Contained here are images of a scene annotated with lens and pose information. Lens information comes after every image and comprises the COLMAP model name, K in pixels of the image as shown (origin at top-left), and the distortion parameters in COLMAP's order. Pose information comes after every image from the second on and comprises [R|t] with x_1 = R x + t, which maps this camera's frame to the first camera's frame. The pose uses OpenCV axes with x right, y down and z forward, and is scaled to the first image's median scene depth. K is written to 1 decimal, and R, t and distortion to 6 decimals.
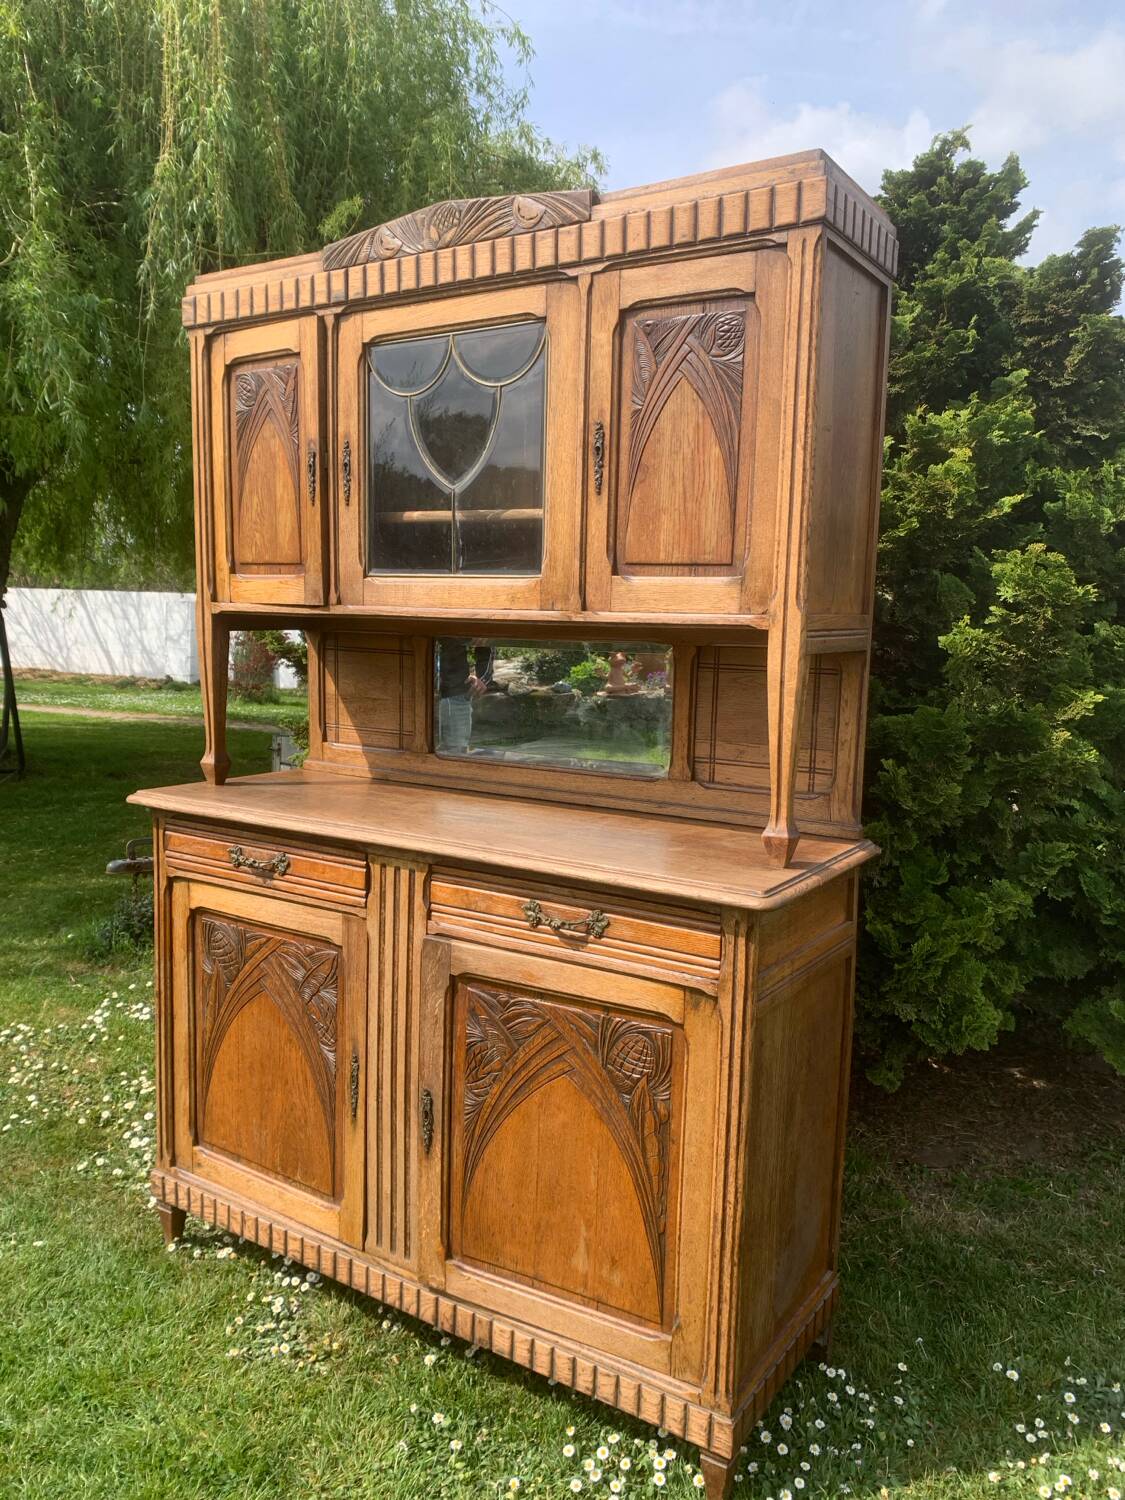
lens RADIAL K [[1142.8, 0, 554.9], [0, 1142.8, 759.8], [0, 0, 1]] dist [0.012452, -0.005588]
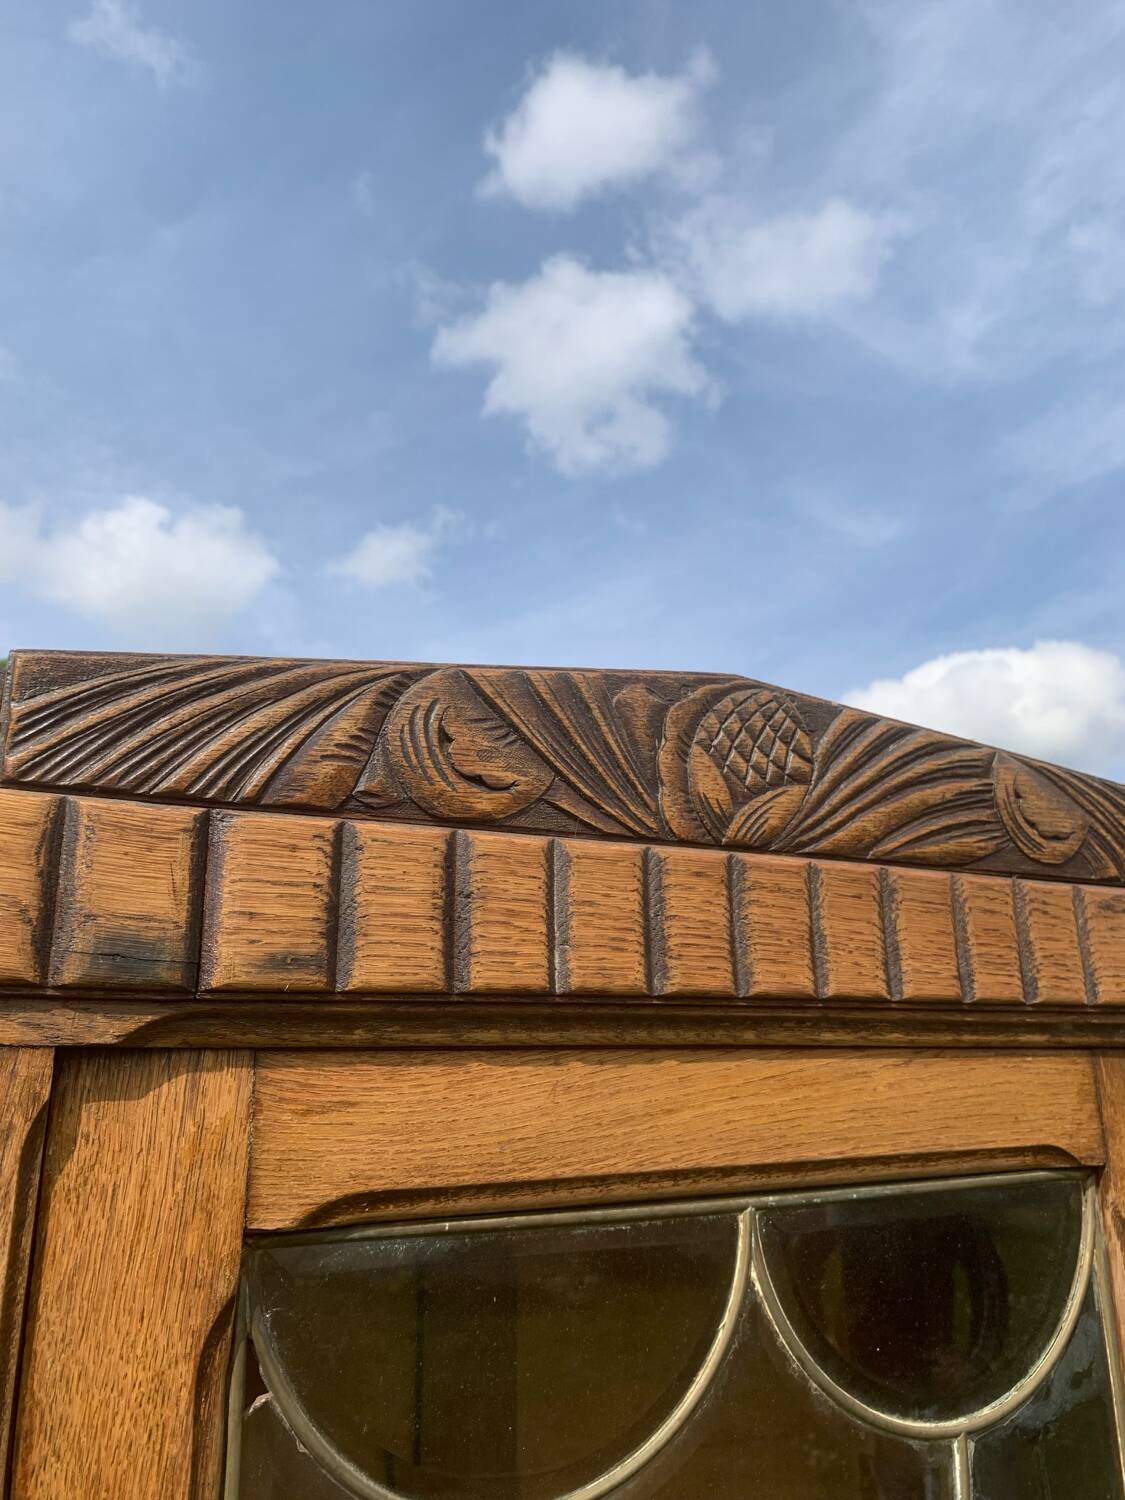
lens RADIAL K [[1084.7, 0, 544.4], [0, 1084.7, 758.7], [0, 0, 1]] dist [0.074790, -0.115787]
pose [[0.517189, 0.206847, 0.830500, -0.306340], [0.131629, 0.939588, -0.315988, -0.387340], [-0.845689, 0.272743, 0.458718, 0.902302]]
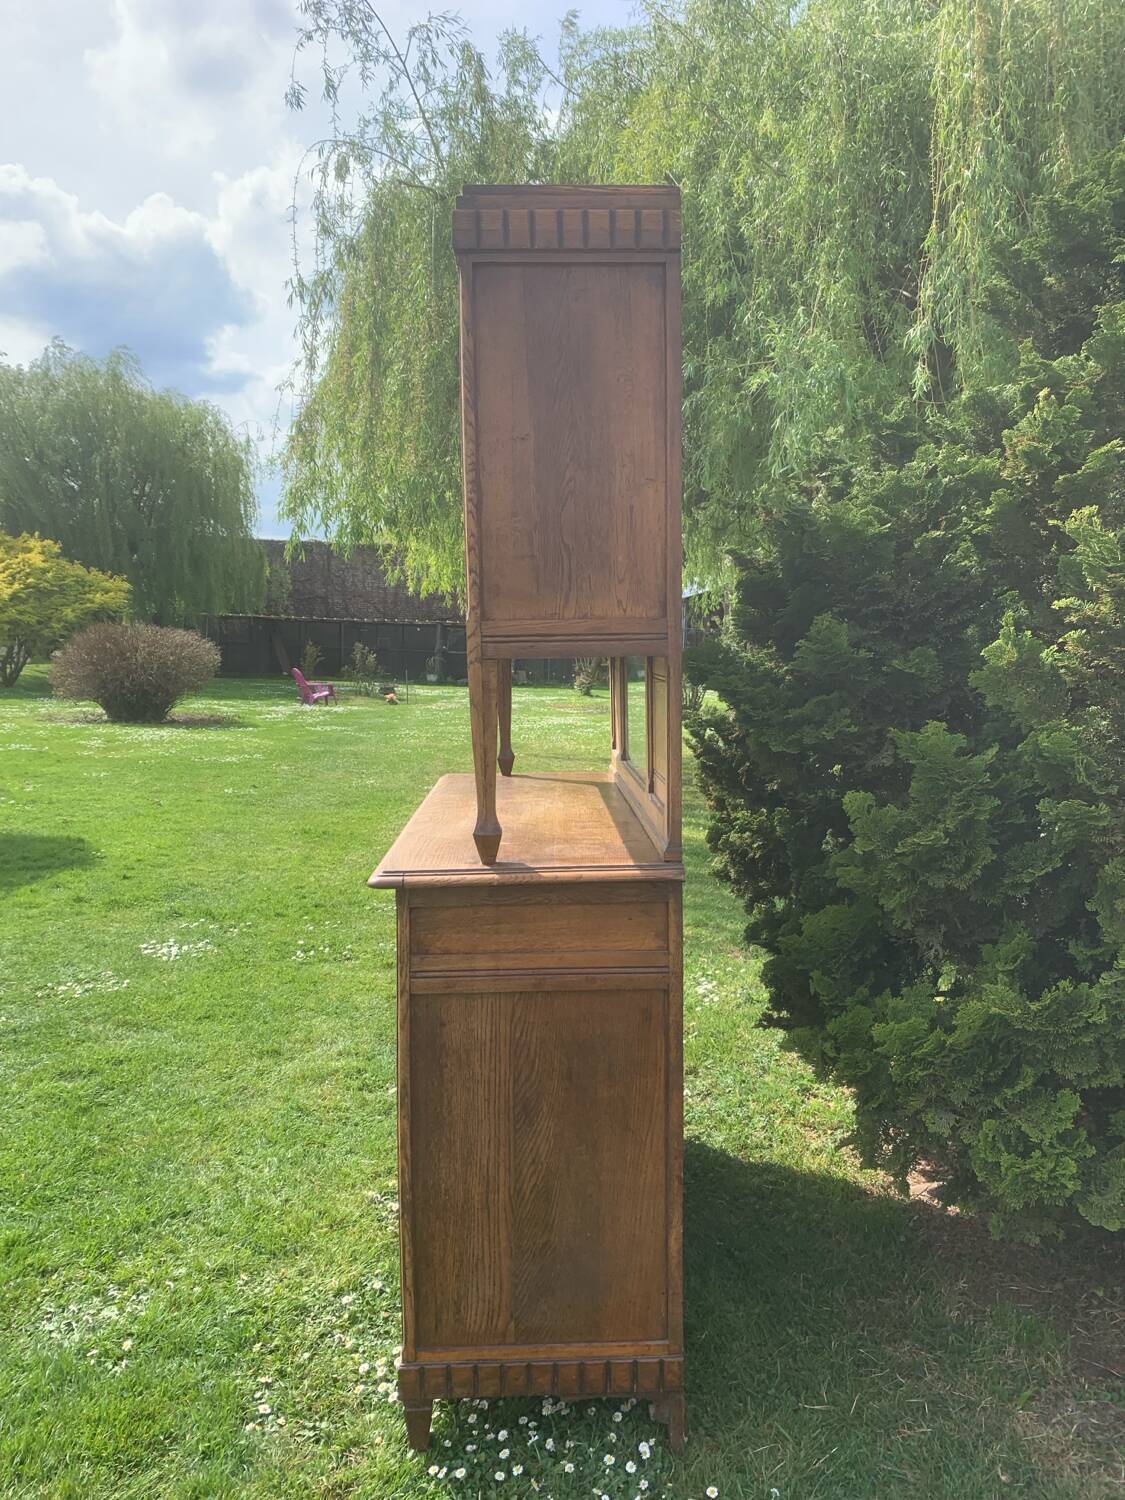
lens RADIAL K [[1181.7, 0, 563.0], [0, 1181.7, 744.2], [0, 0, 1]] dist [-0.010118, -0.013639]
pose [[0.570888, 0.038449, -0.820127, 0.975962], [-0.083672, 0.996427, -0.011530, -0.007257], [0.816753, 0.075204, 0.572066, 0.380923]]
